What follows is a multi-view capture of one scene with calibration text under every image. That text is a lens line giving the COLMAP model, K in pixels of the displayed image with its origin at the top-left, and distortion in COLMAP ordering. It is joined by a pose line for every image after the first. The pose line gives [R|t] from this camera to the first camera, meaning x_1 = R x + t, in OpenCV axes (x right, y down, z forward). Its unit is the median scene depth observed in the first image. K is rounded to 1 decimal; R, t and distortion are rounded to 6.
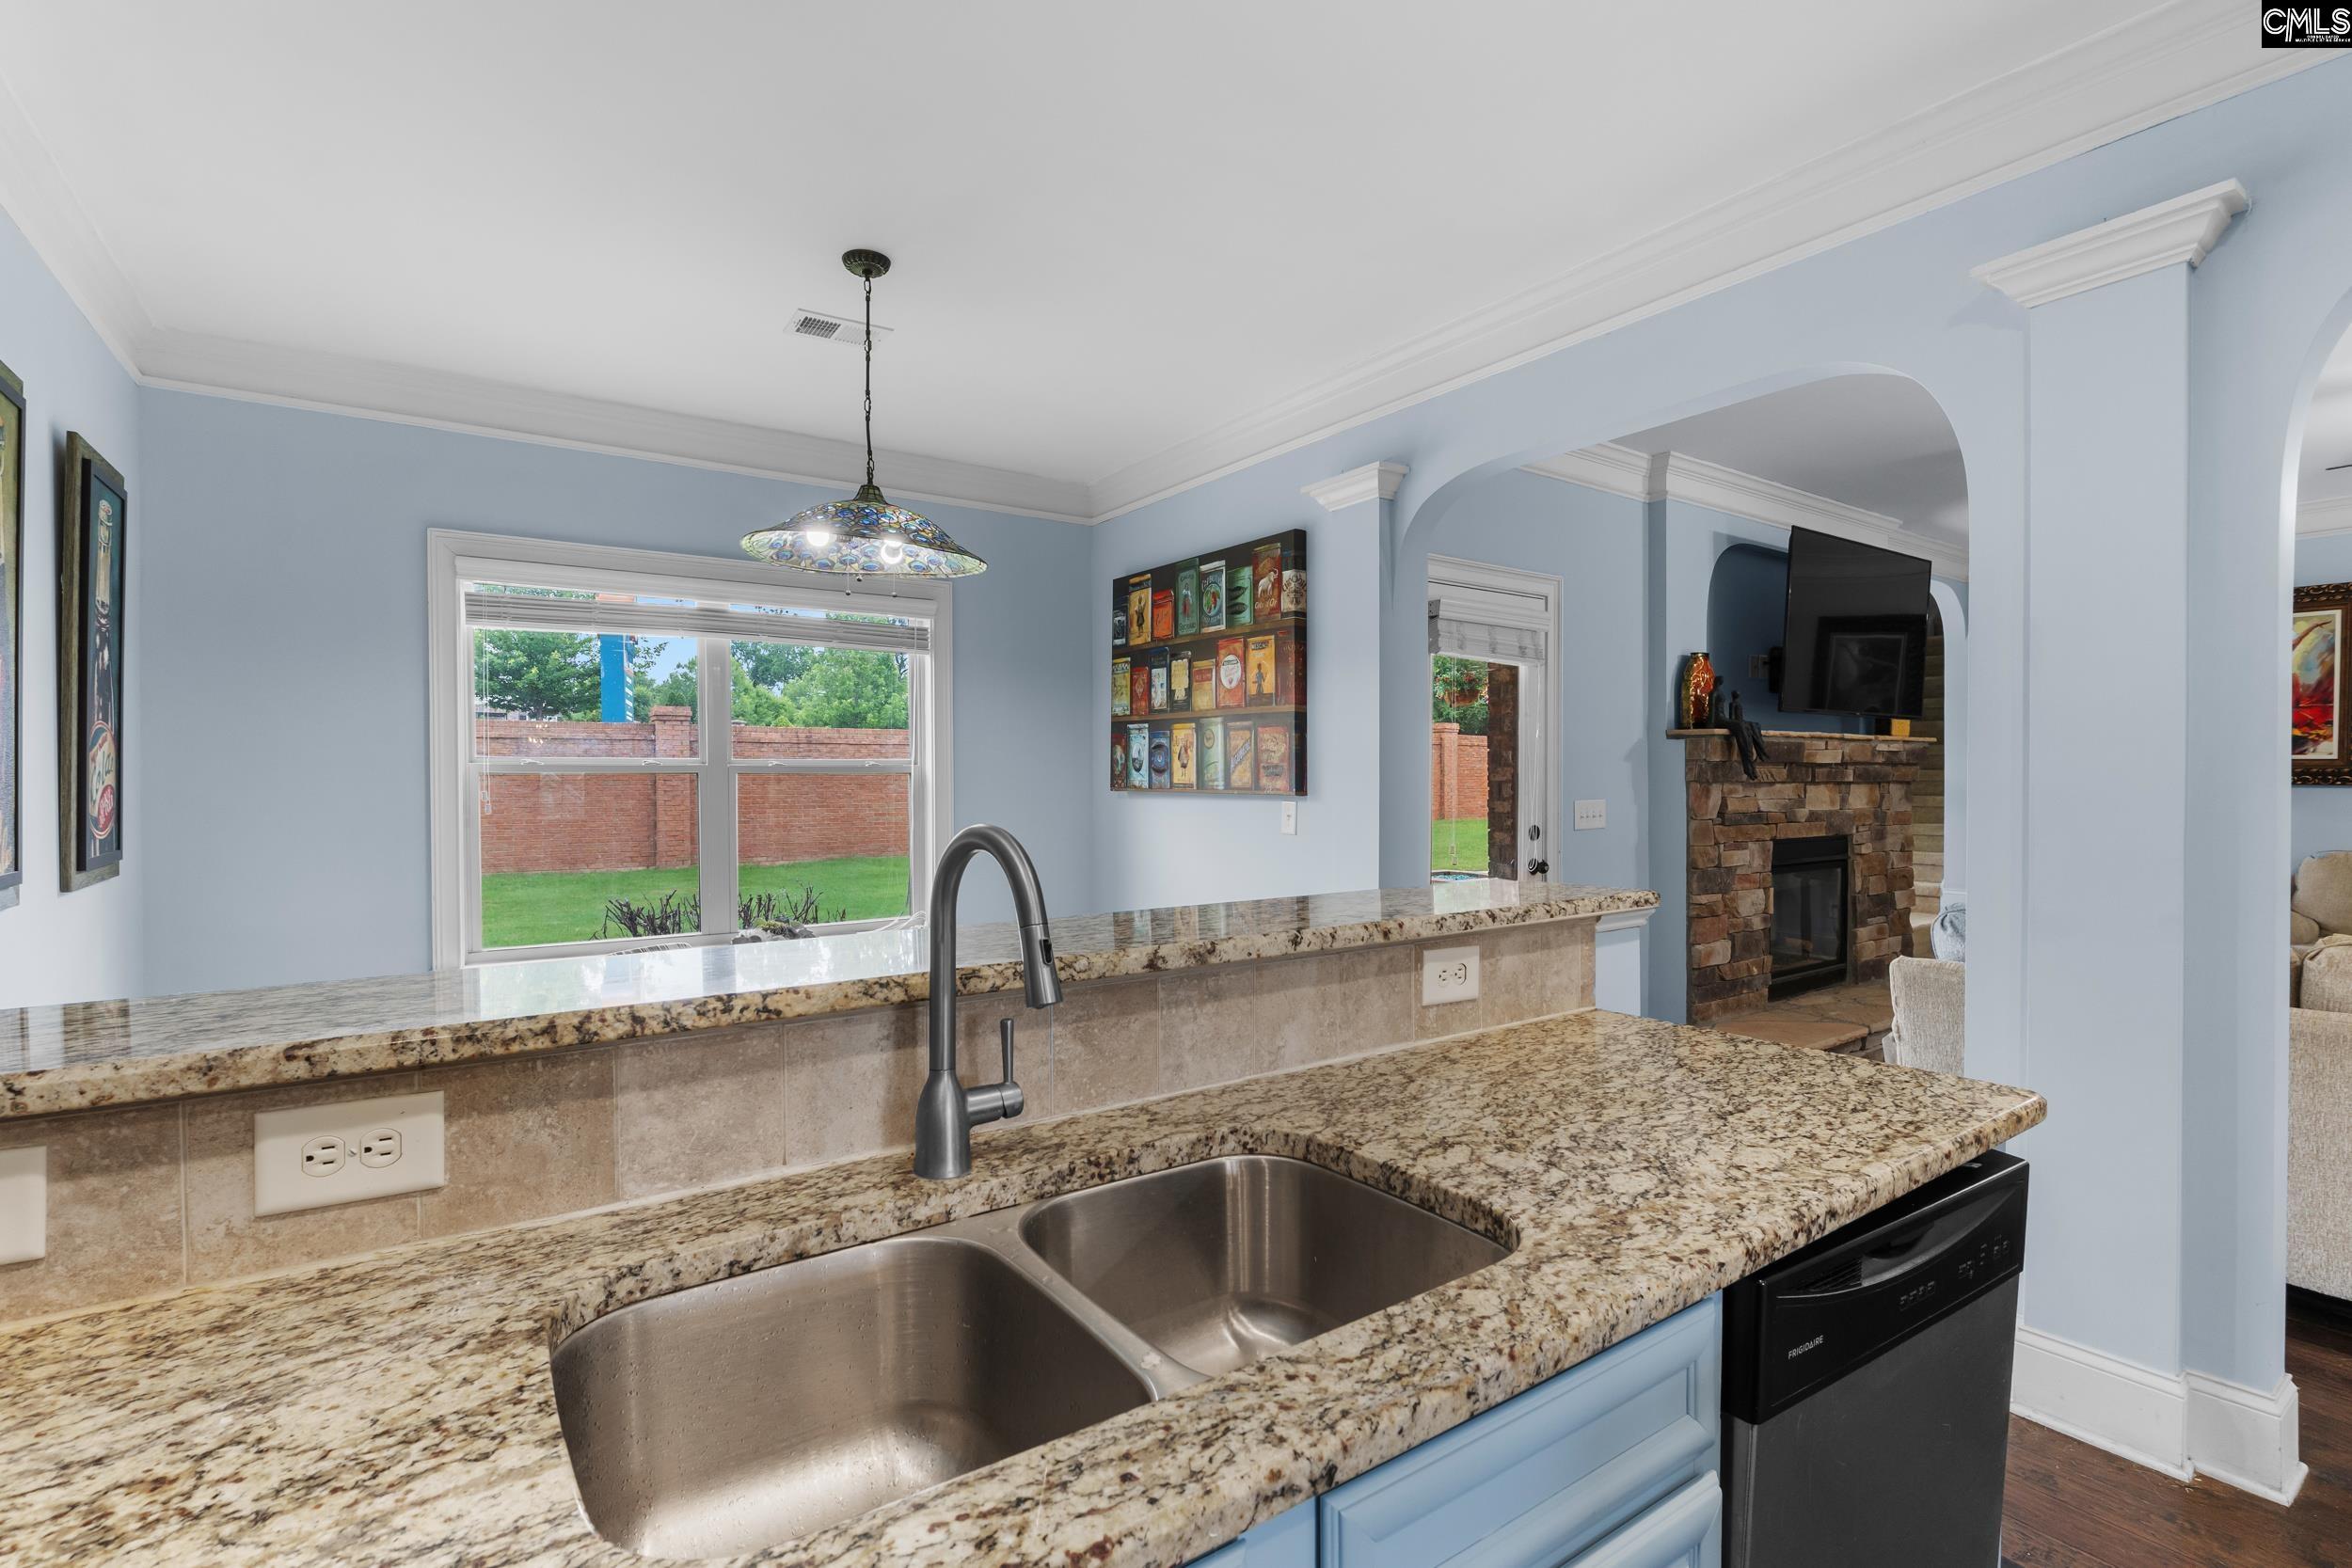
lens RADIAL K [[1078.4, 0, 1160.9], [0, 1078.4, 782.5], [0, 0, 1]] dist [-0.005359, 0.000405]
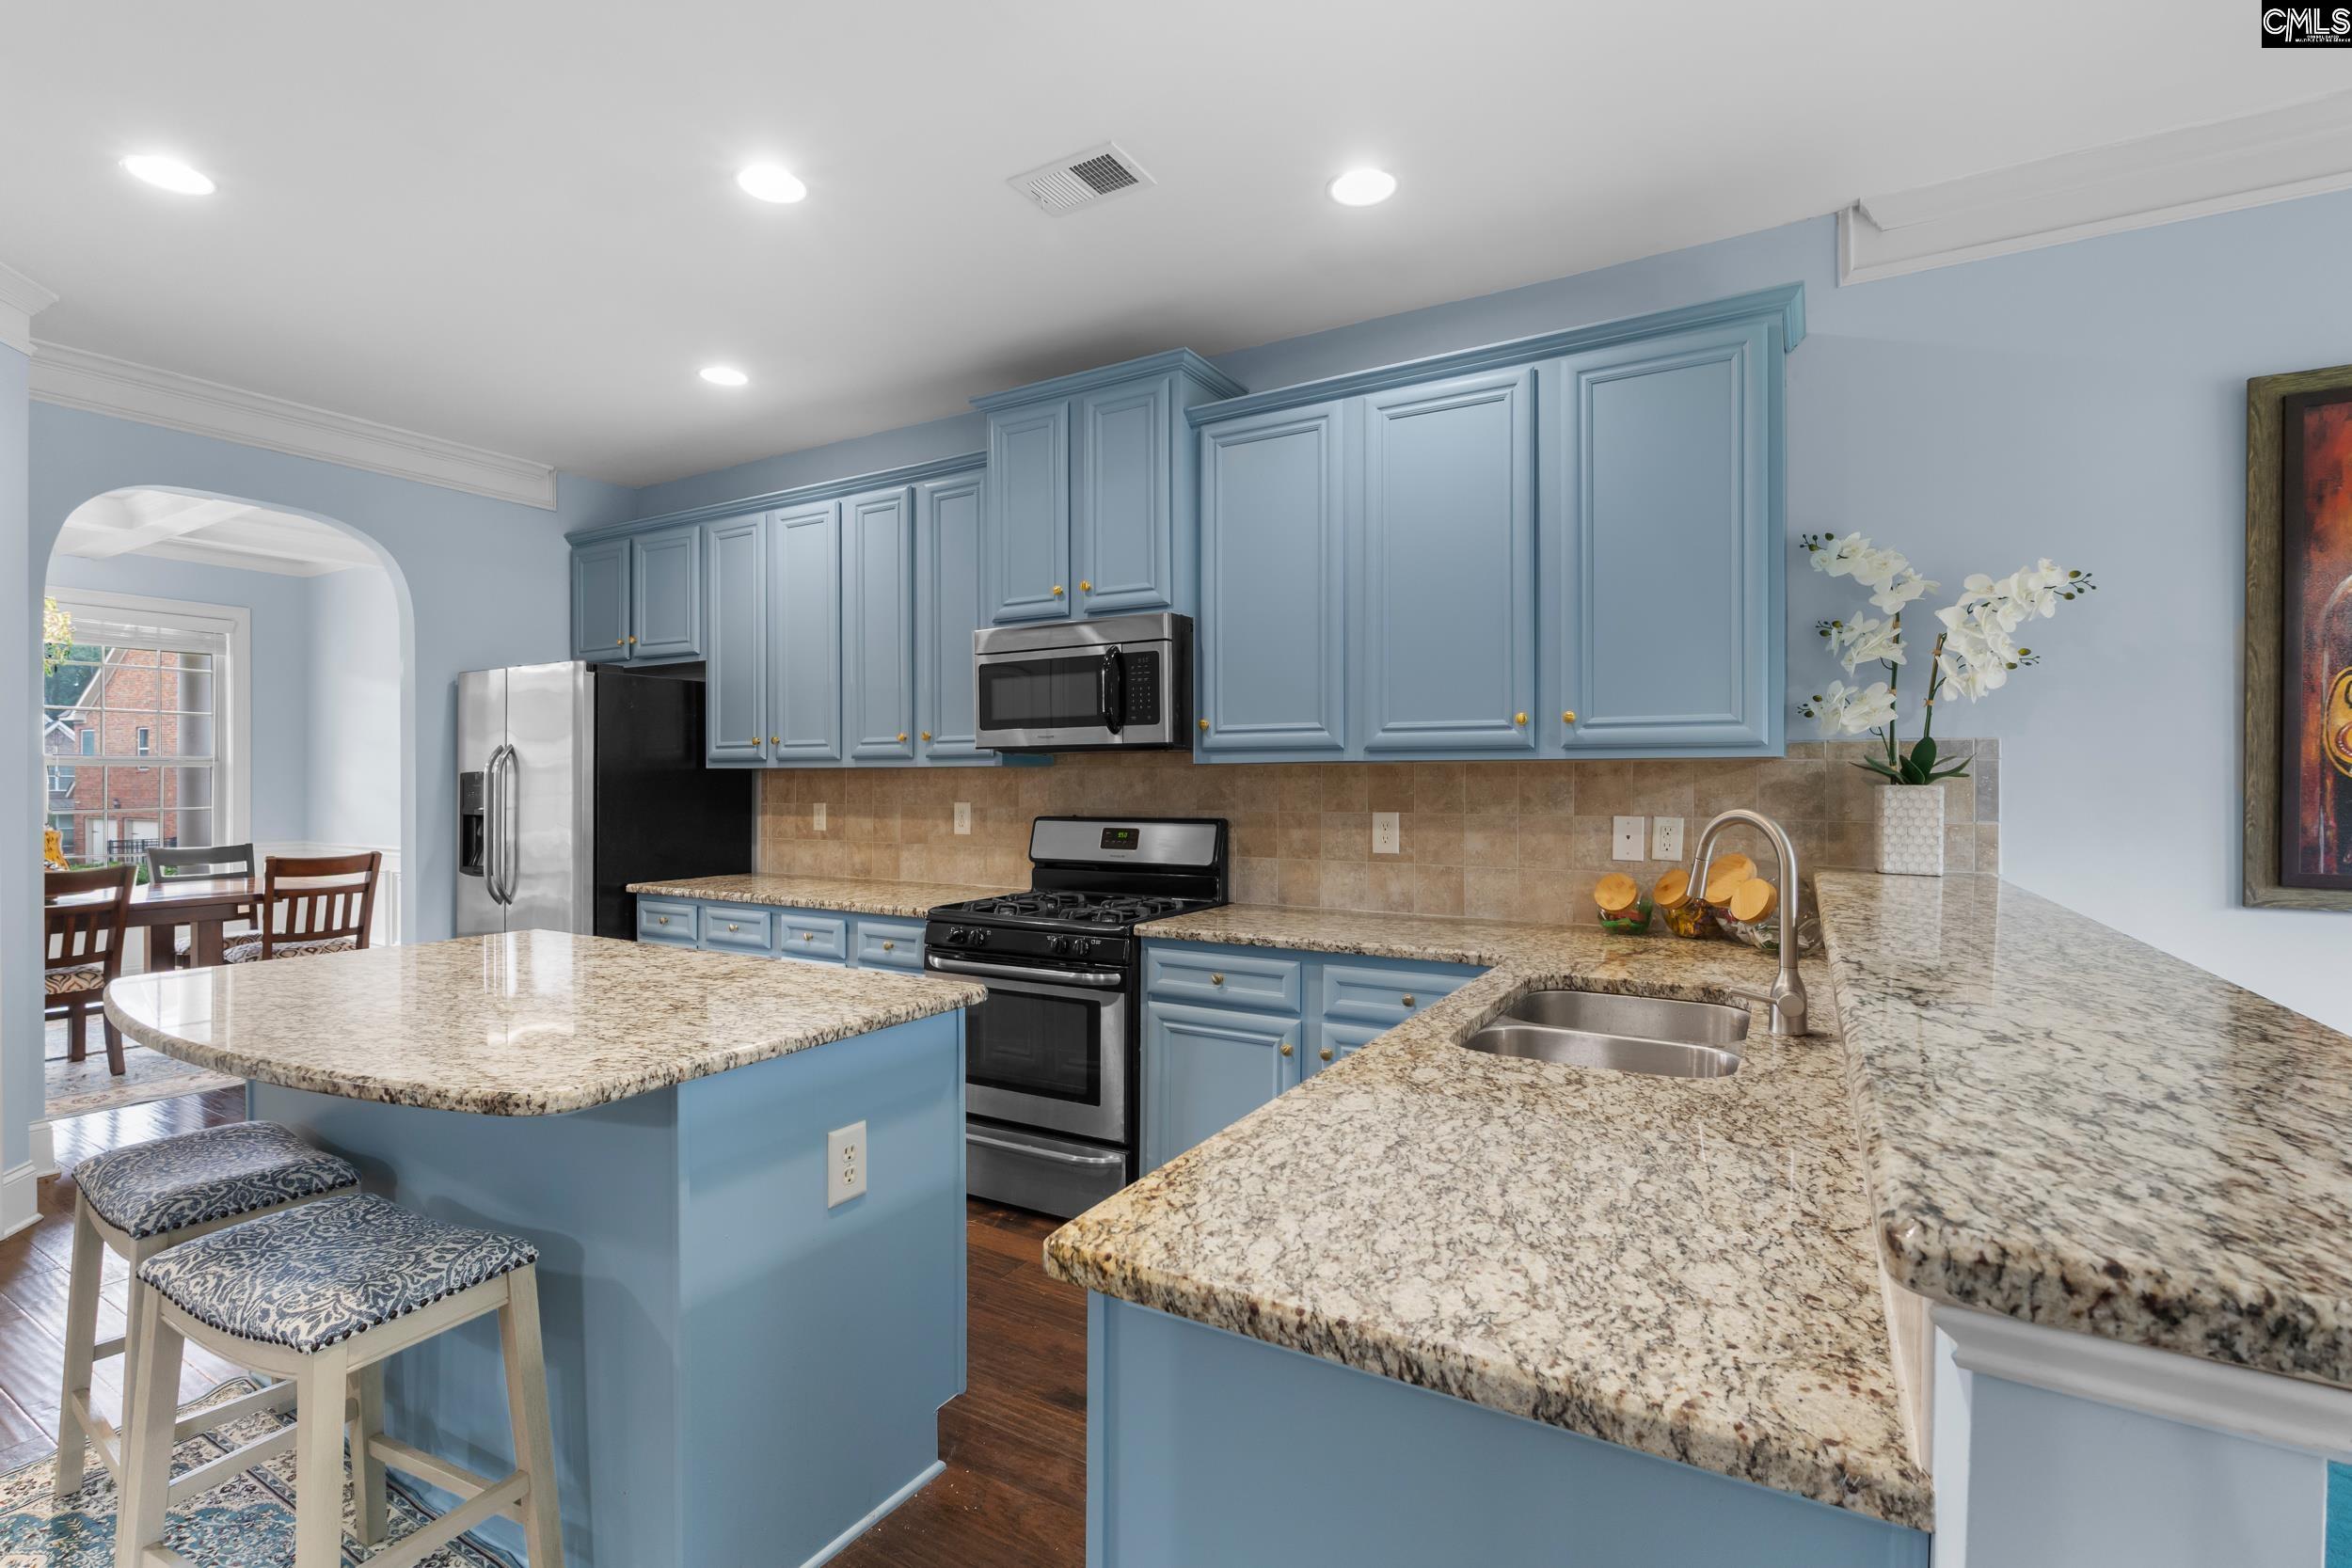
lens RADIAL K [[1078.4, 0, 1175.5], [0, 1078.4, 783.3], [0, 0, 1]] dist [-0.005359, 0.000405]
pose [[-0.901285, 0.000238, -0.433226, 1.119079], [-0.002545, 0.999980, 0.005843, -0.006929], [0.433218, 0.006369, -0.901266, 1.775030]]
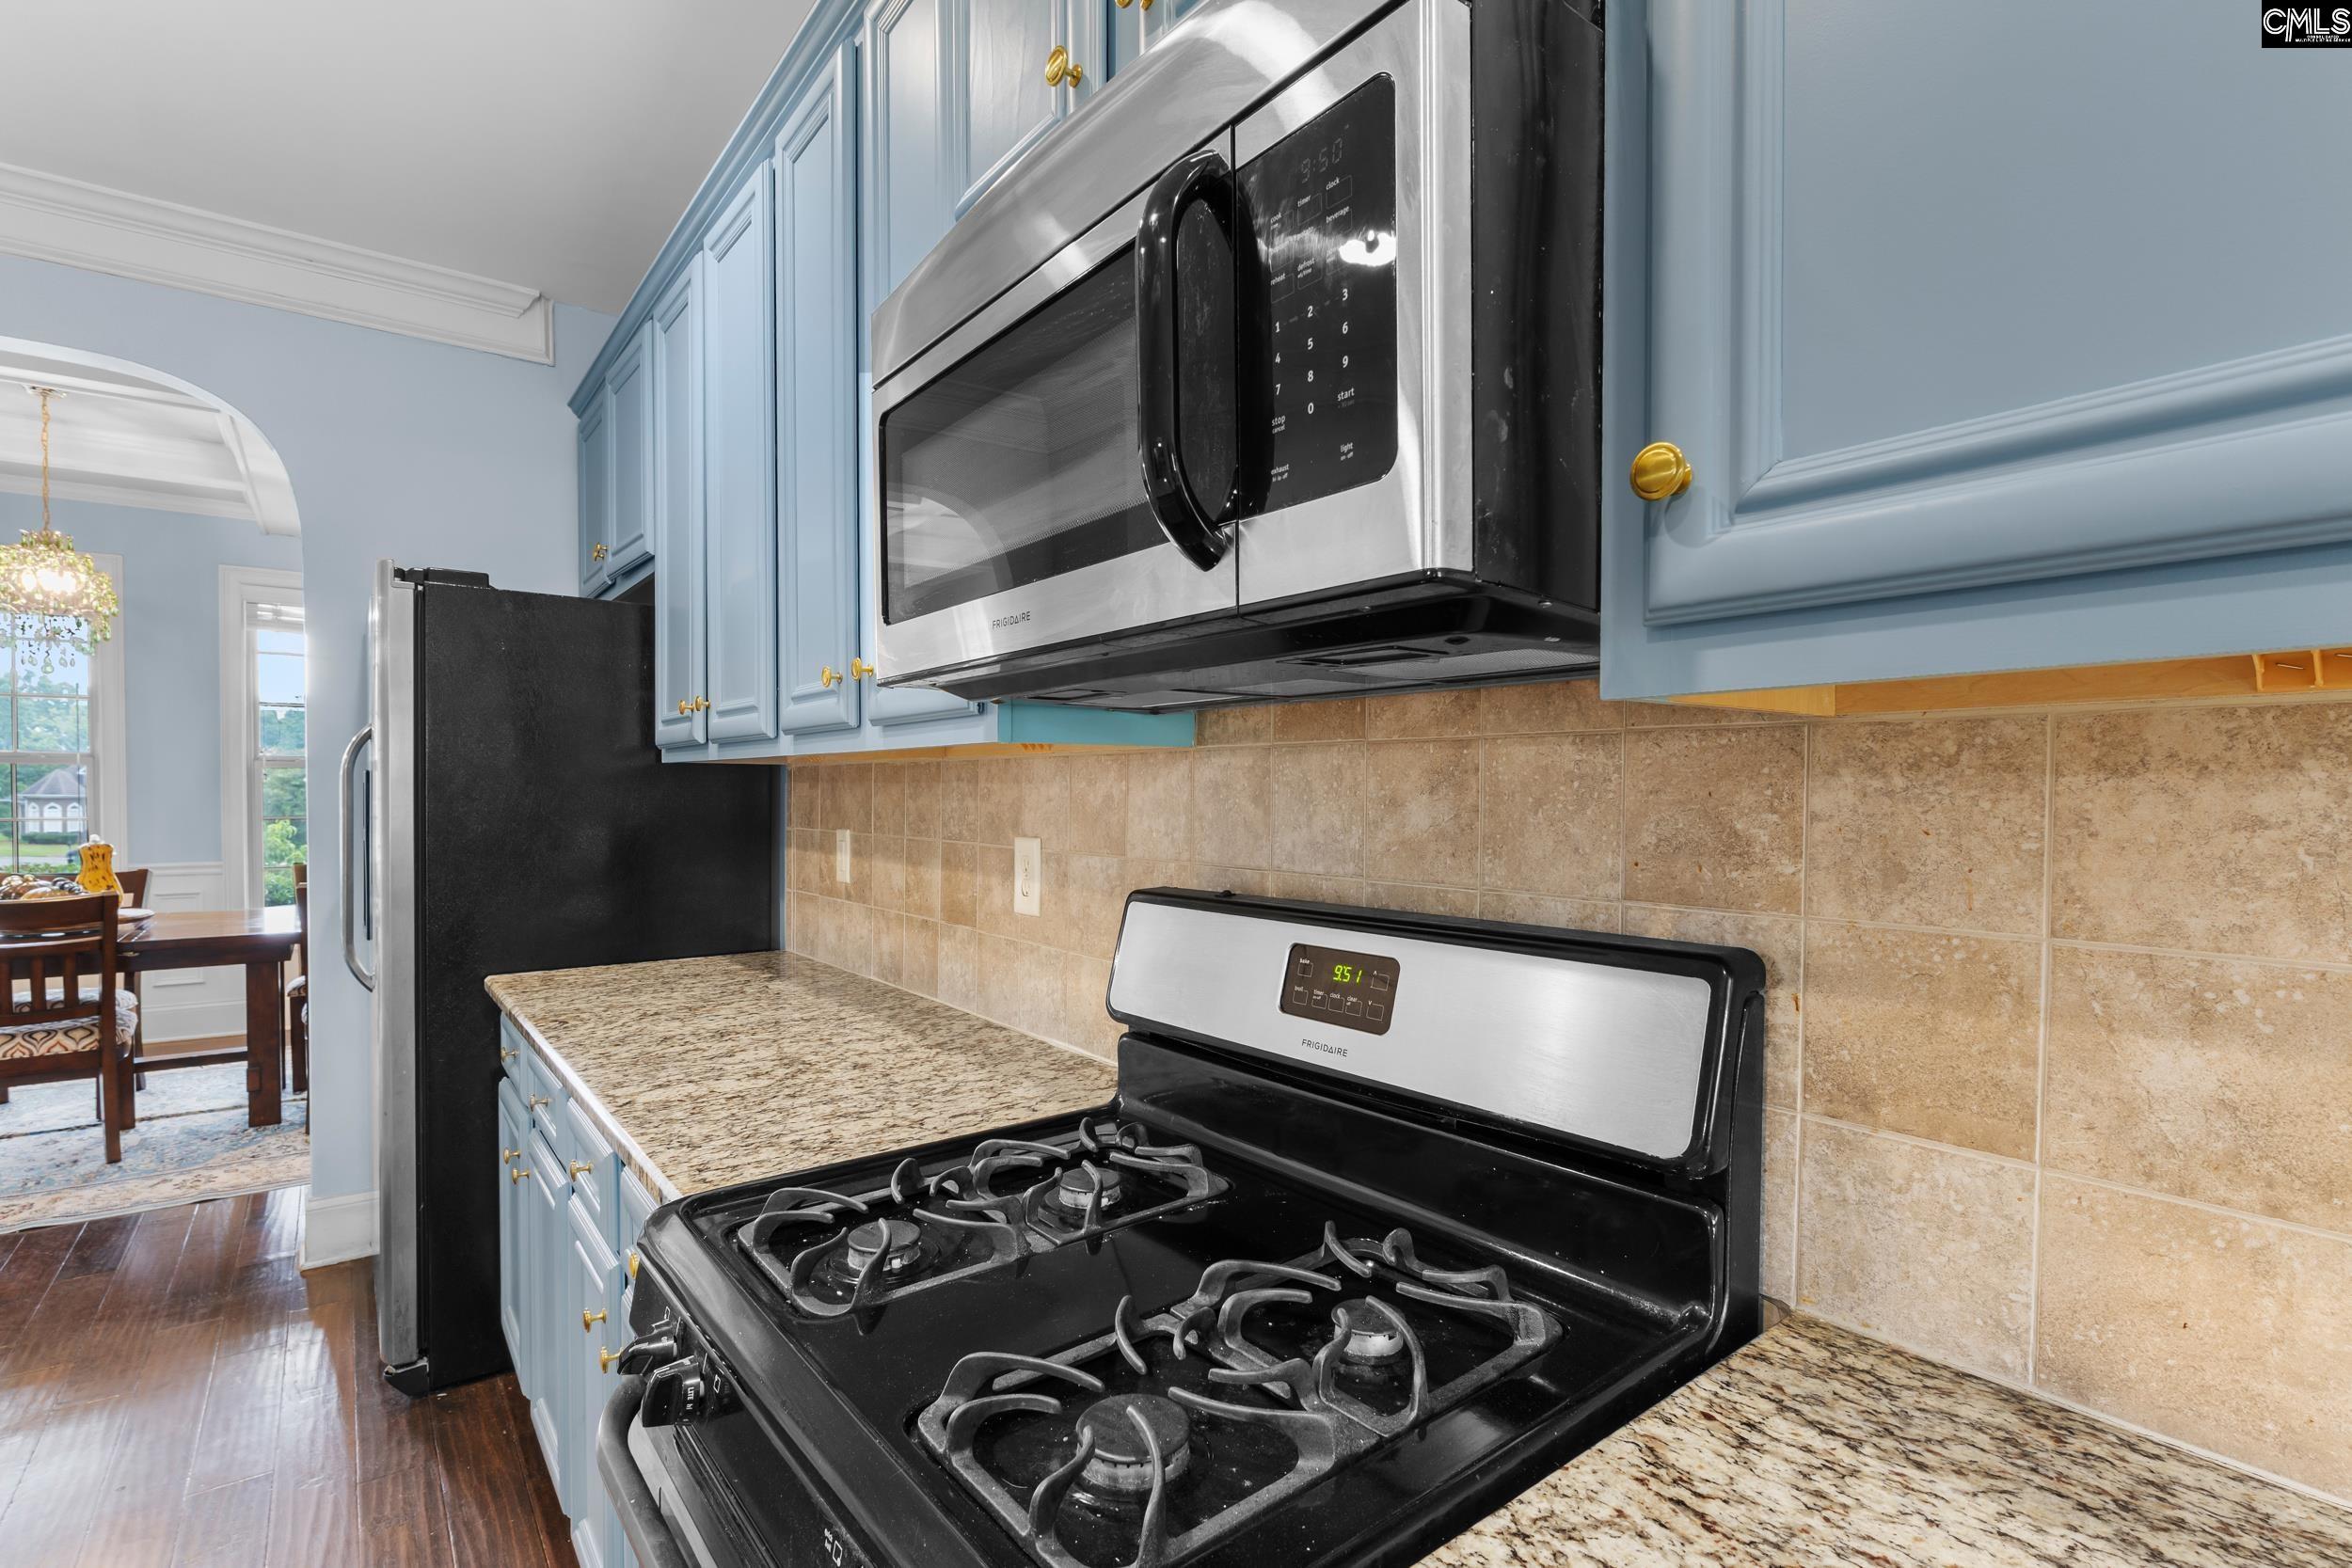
lens RADIAL K [[1078.4, 0, 1184.9], [0, 1078.4, 793.4], [0, 0, 1]] dist [-0.005359, 0.000405]
pose [[-0.997423, -0.008482, -0.071243, 0.660353], [-0.008951, 0.999940, 0.006260, -0.001595], [0.071186, 0.006882, -0.997439, 0.875671]]
